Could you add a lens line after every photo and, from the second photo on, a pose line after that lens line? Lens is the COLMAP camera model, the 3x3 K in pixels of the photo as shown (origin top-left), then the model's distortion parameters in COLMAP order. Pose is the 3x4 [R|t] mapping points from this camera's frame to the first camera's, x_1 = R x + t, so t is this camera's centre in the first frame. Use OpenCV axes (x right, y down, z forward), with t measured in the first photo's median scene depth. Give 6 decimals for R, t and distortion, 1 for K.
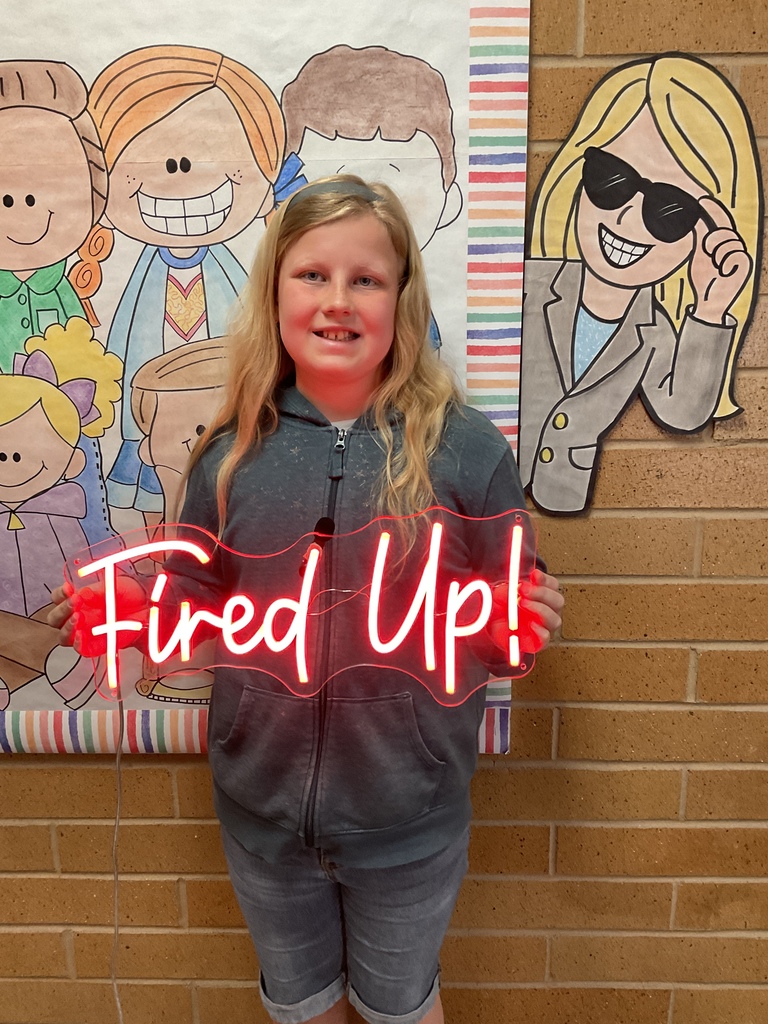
lens RADIAL K [[853.8, 0, 379.2], [0, 853.8, 520.9], [0, 0, 1]] dist [0.062422, -0.119425]
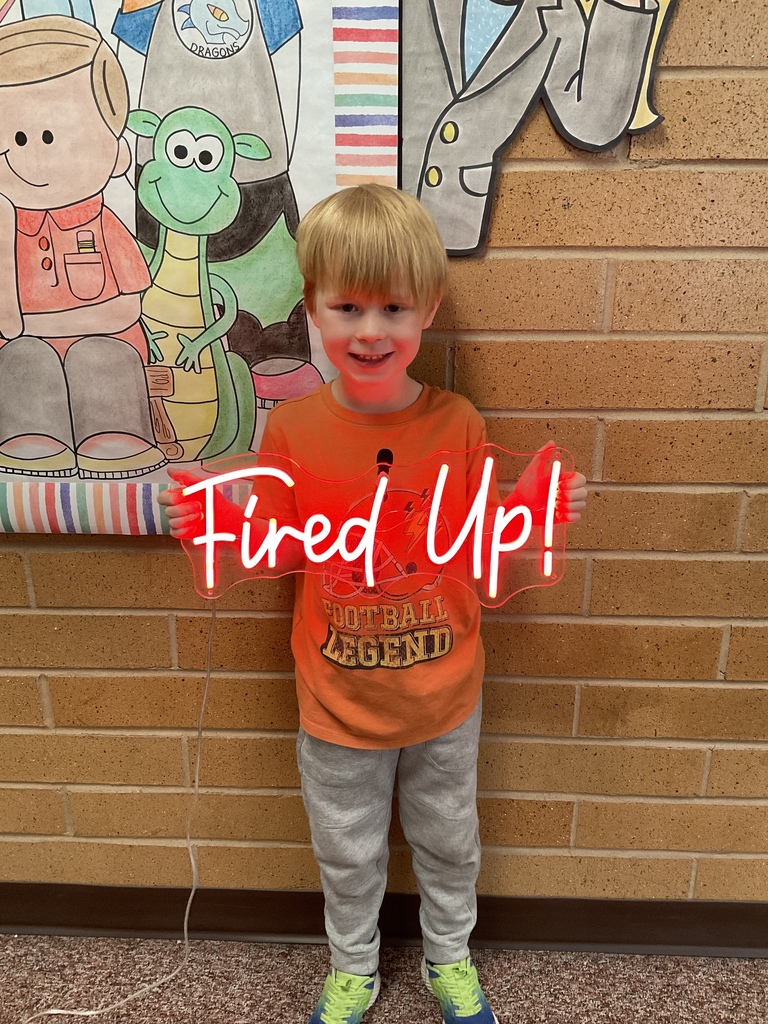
lens RADIAL K [[846.9, 0, 383.2], [0, 846.9, 515.4], [0, 0, 1]] dist [0.072805, -0.141427]
pose [[0.999881, 0.014670, -0.004848, 0.158259], [-0.014104, 0.994769, 0.101168, 0.173946], [0.006306, -0.101088, 0.994858, 0.129916]]
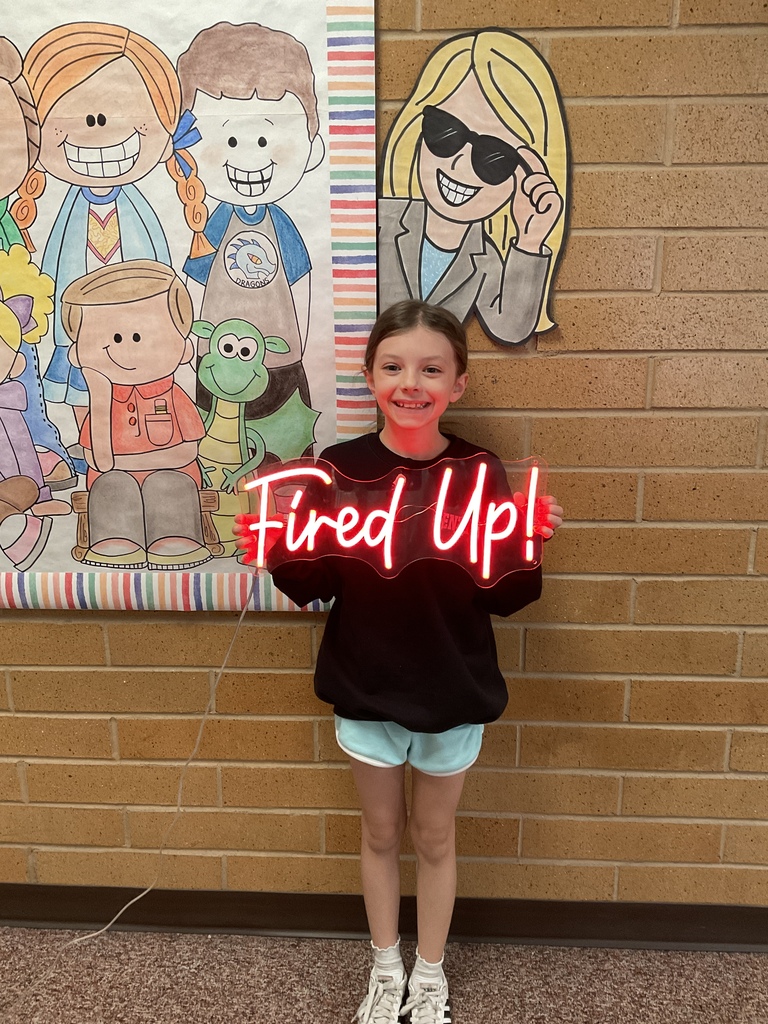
lens RADIAL K [[846.9, 0, 383.6], [0, 846.9, 520.1], [0, 0, 1]] dist [0.072805, -0.141427]
pose [[0.999713, 0.012618, -0.020368, 0.201336], [-0.012151, 0.999664, 0.022904, 0.122775], [0.020650, -0.022650, 0.999530, -0.221712]]
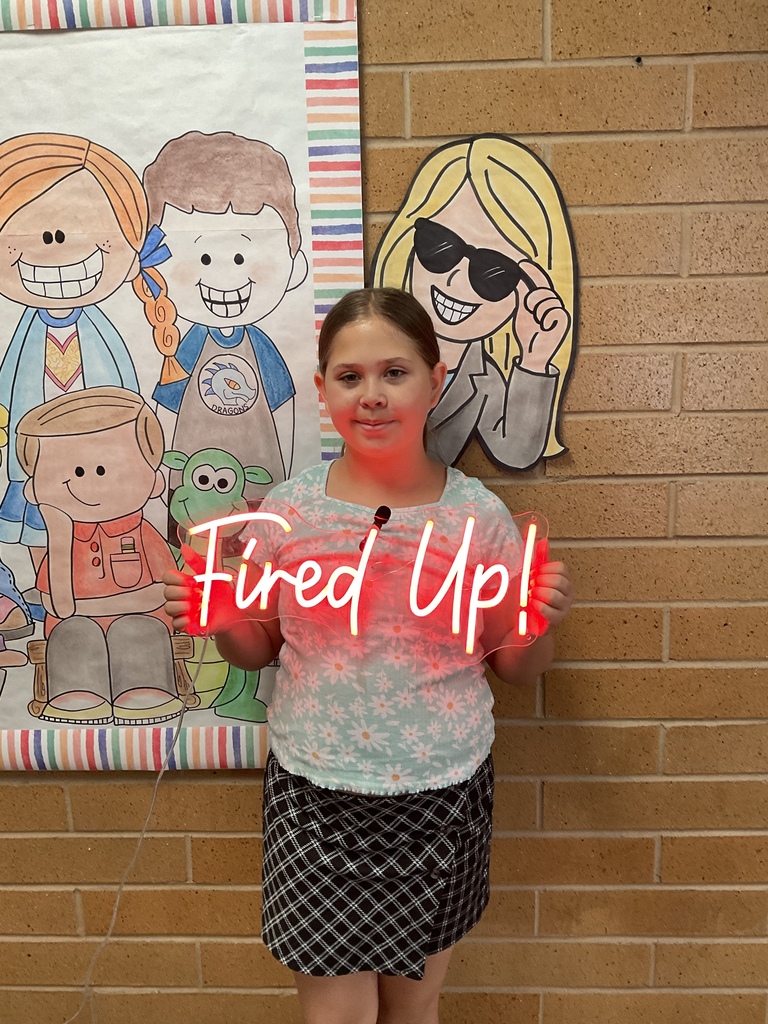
lens RADIAL K [[846.9, 0, 385.0], [0, 846.9, 521.0], [0, 0, 1]] dist [0.072805, -0.141427]
pose [[0.999950, -0.008357, -0.005563, 0.190215], [0.008123, 0.999137, -0.040736, 0.005341], [0.005899, 0.040689, 0.999154, -0.090622]]
